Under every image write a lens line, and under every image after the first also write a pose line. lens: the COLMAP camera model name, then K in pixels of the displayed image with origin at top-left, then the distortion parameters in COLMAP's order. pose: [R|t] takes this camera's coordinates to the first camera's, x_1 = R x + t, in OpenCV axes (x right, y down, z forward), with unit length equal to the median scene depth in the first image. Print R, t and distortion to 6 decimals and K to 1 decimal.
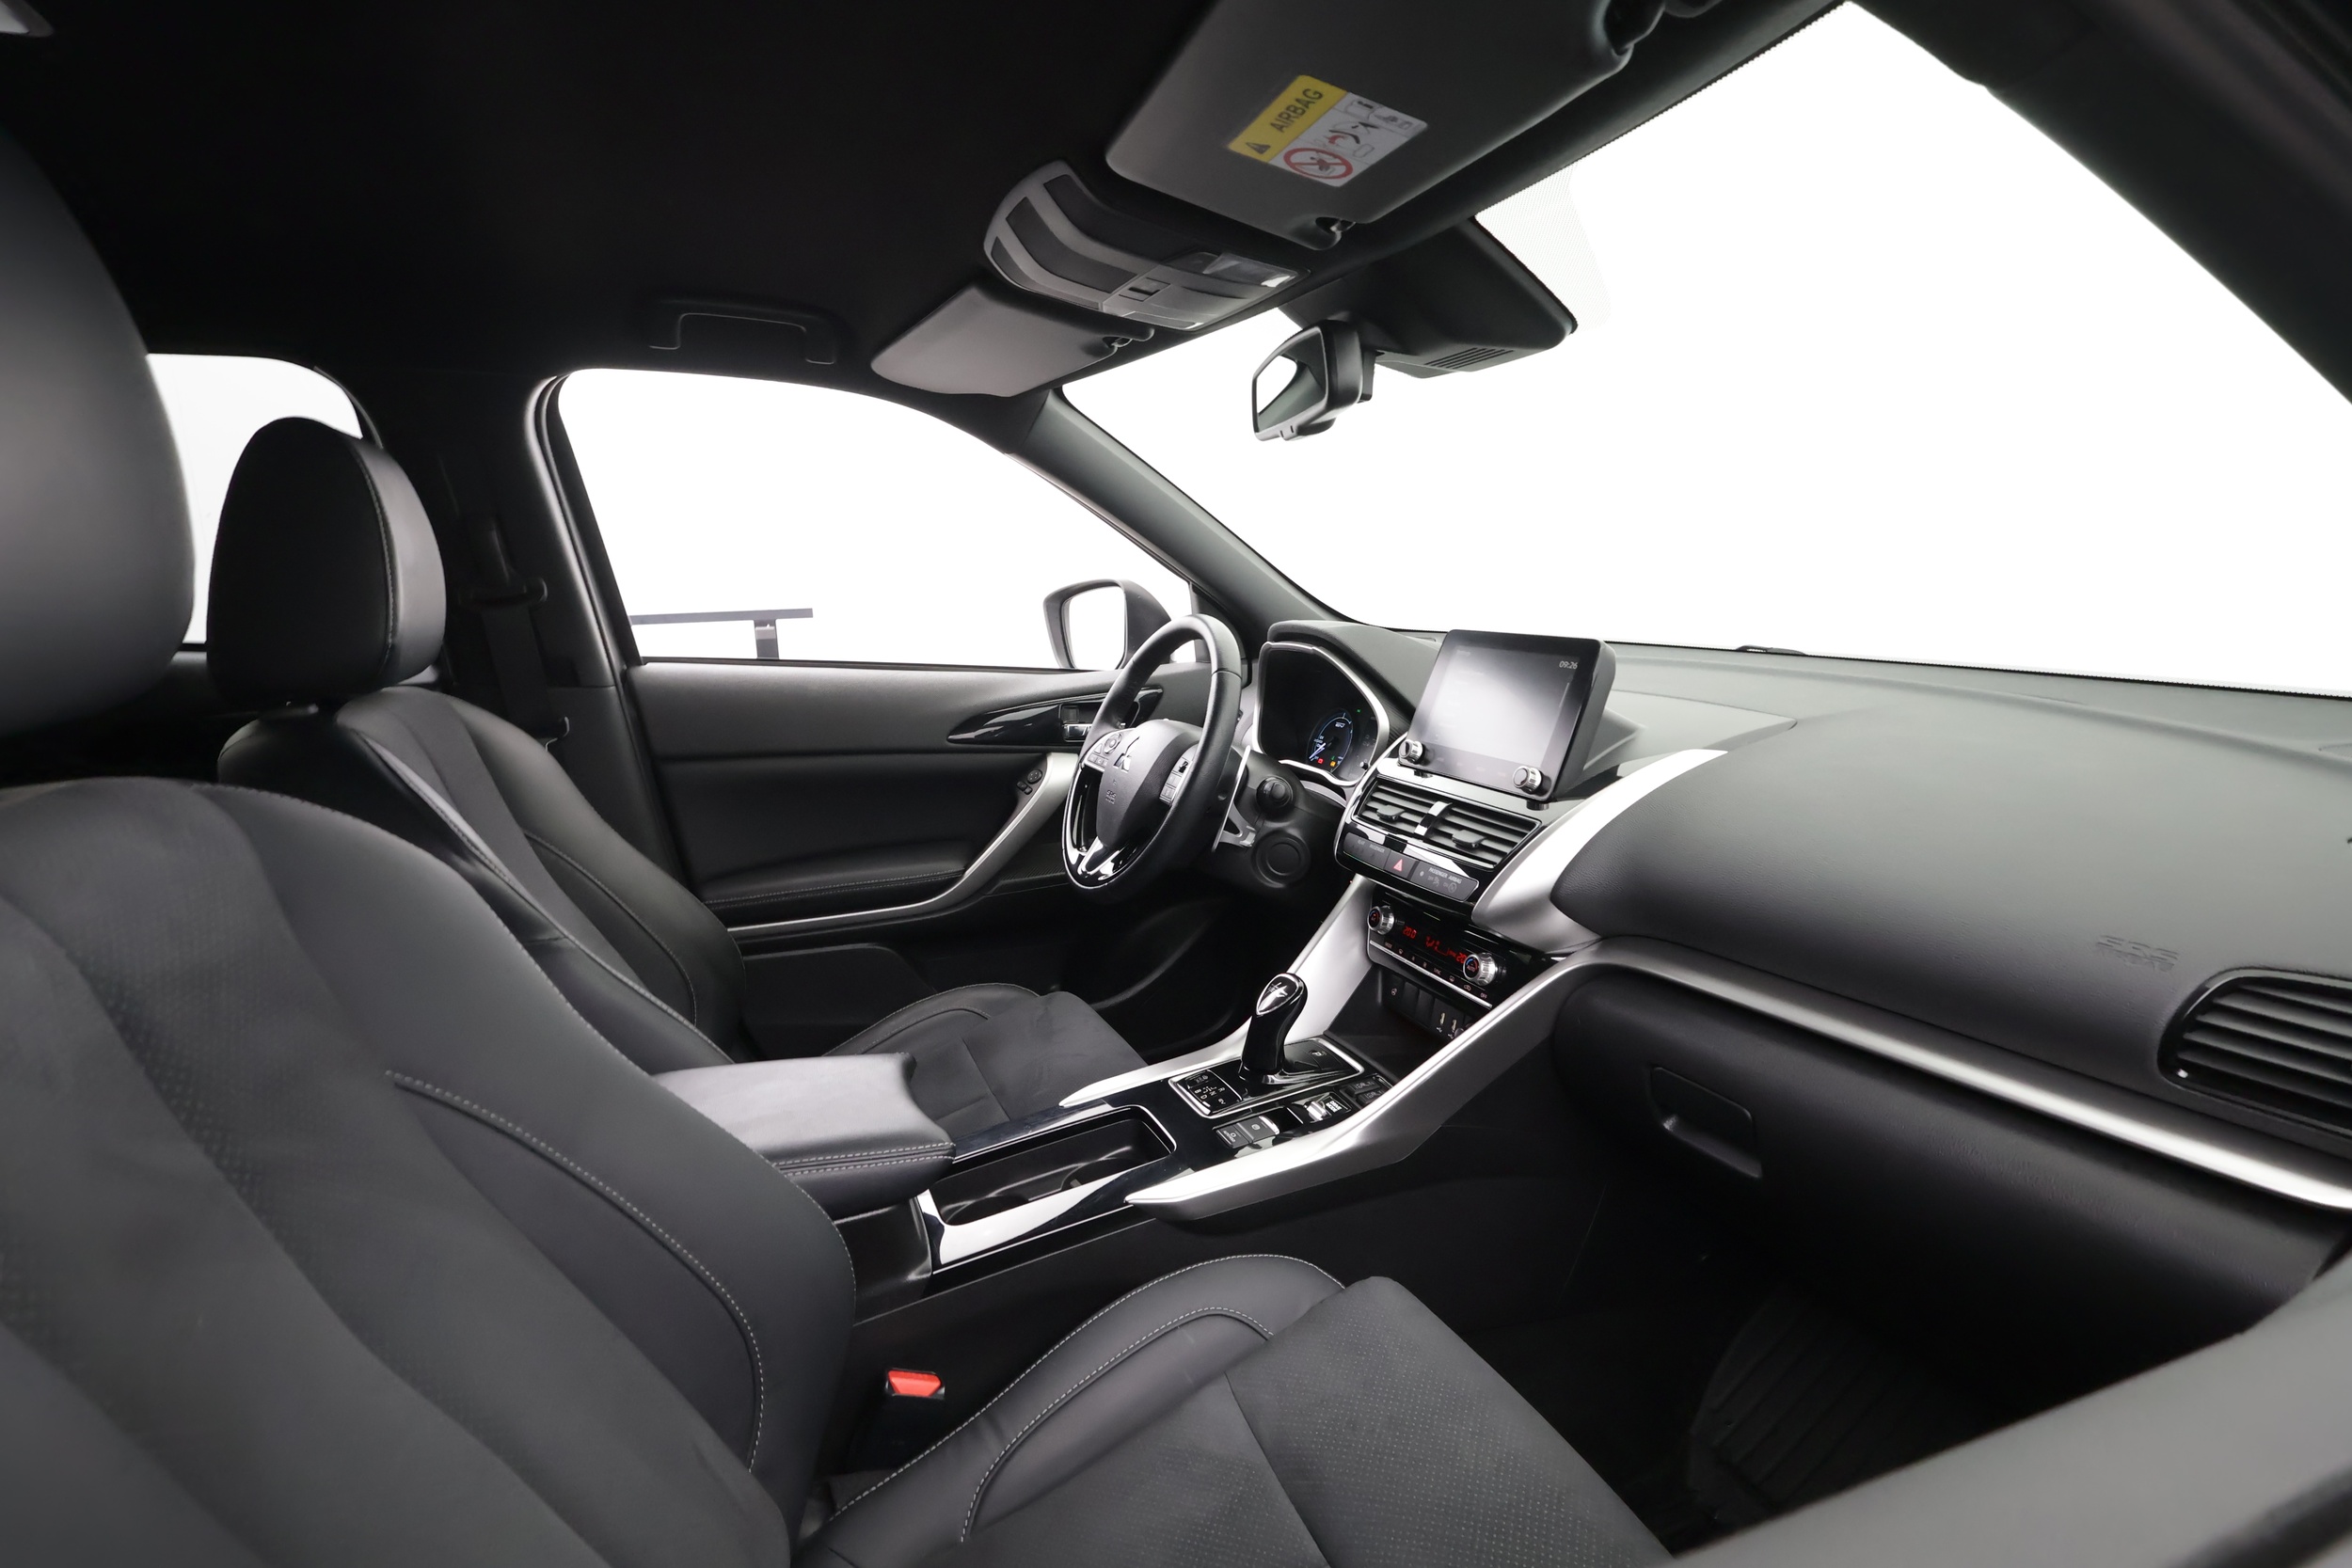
lens RADIAL K [[1086.3, 0, 1176.0], [0, 1086.3, 784.0], [0, 0, 1]] dist [0.000718, -0.000086]
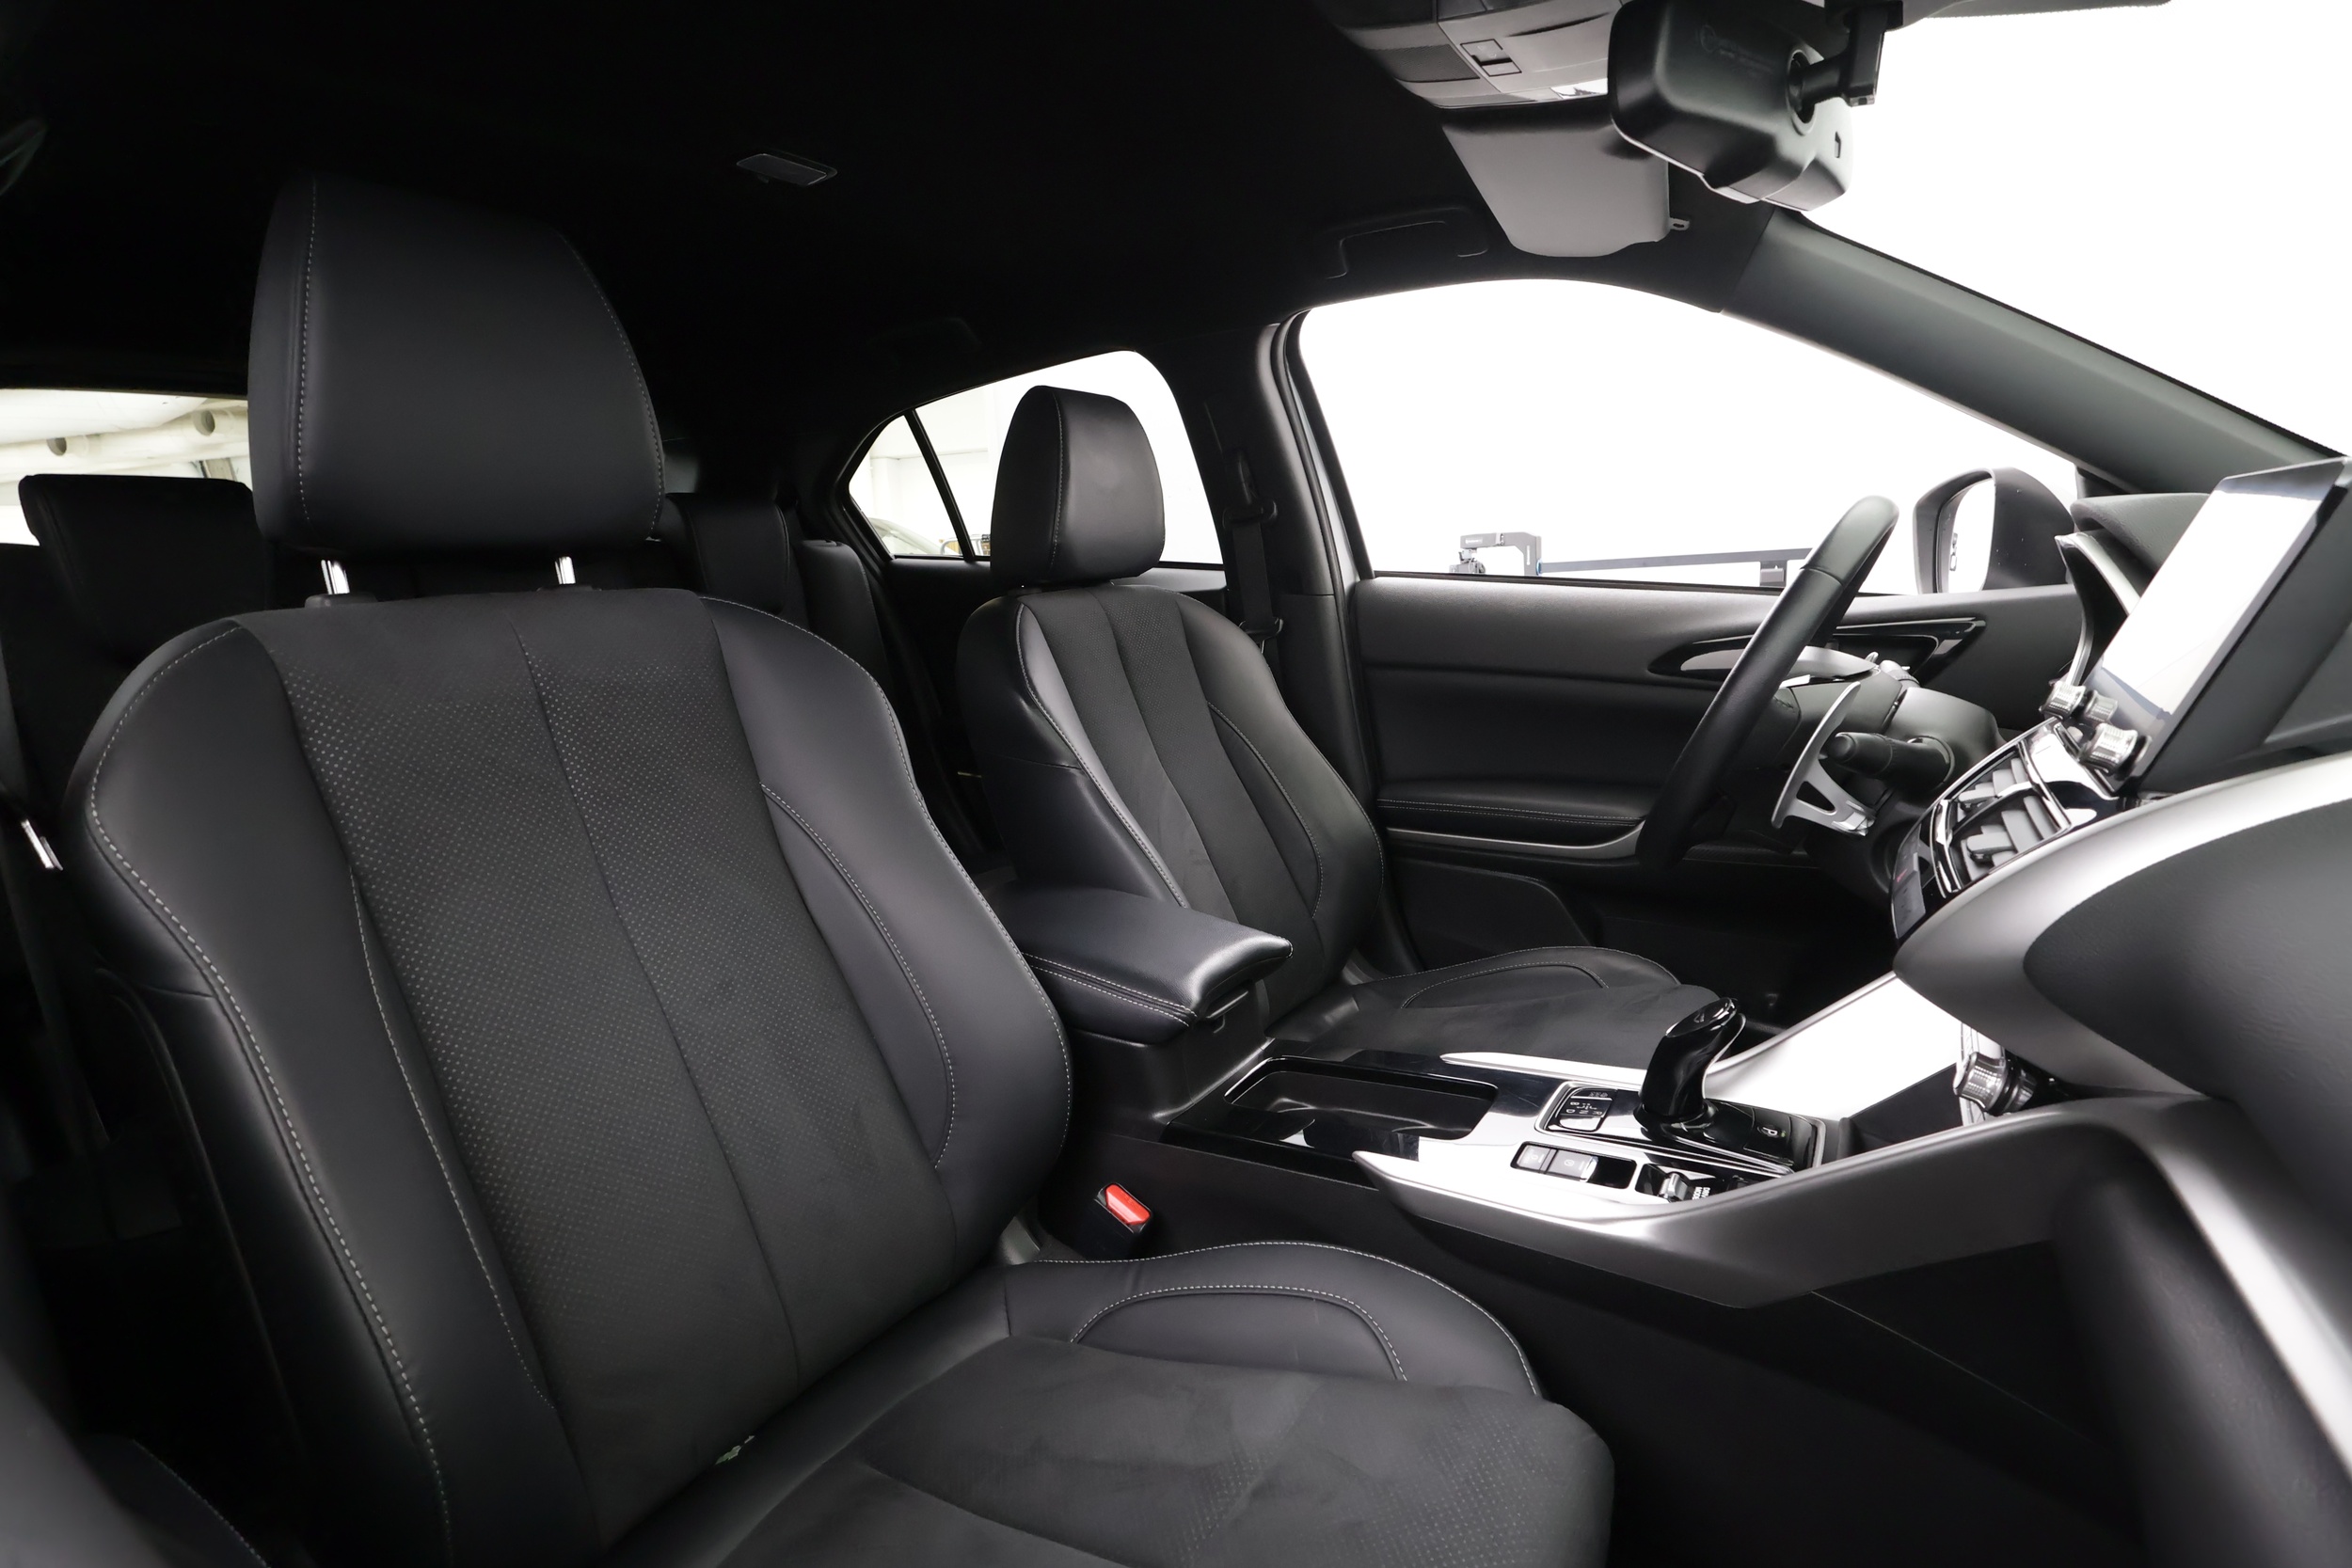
lens RADIAL K [[1086.3, 0, 1176.0], [0, 1086.3, 784.0], [0, 0, 1]] dist [0.000718, -0.000086]
pose [[0.540131, 0.153679, -0.827430, 0.351739], [-0.125312, 0.986912, 0.101498, 0.009620], [0.832199, 0.048865, 0.552320, 0.237447]]
